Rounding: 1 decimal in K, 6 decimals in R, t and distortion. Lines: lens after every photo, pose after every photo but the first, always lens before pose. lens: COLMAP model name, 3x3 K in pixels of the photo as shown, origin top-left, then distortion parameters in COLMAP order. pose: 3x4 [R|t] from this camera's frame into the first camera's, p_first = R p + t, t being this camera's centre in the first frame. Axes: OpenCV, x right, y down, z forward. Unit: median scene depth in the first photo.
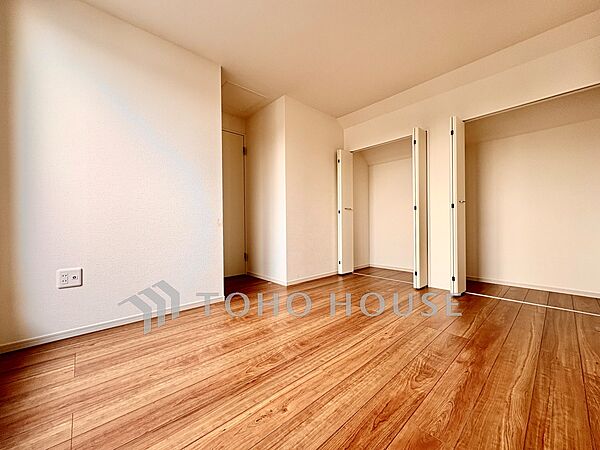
lens RADIAL K [[238.9, 0, 299.4], [0, 238.9, 224.2], [0, 0, 1]] dist [0.002024, 0.000106]
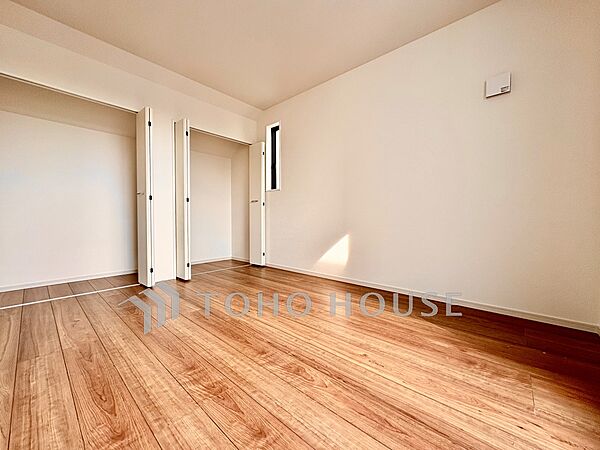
lens RADIAL K [[238.9, 0, 297.9], [0, 238.9, 225.2], [0, 0, 1]] dist [0.002024, 0.000106]
pose [[-0.103527, -0.014932, 0.994515, -0.922868], [0.002865, 0.999879, 0.015311, 0.042227], [-0.994623, 0.004434, -0.103472, 1.063612]]
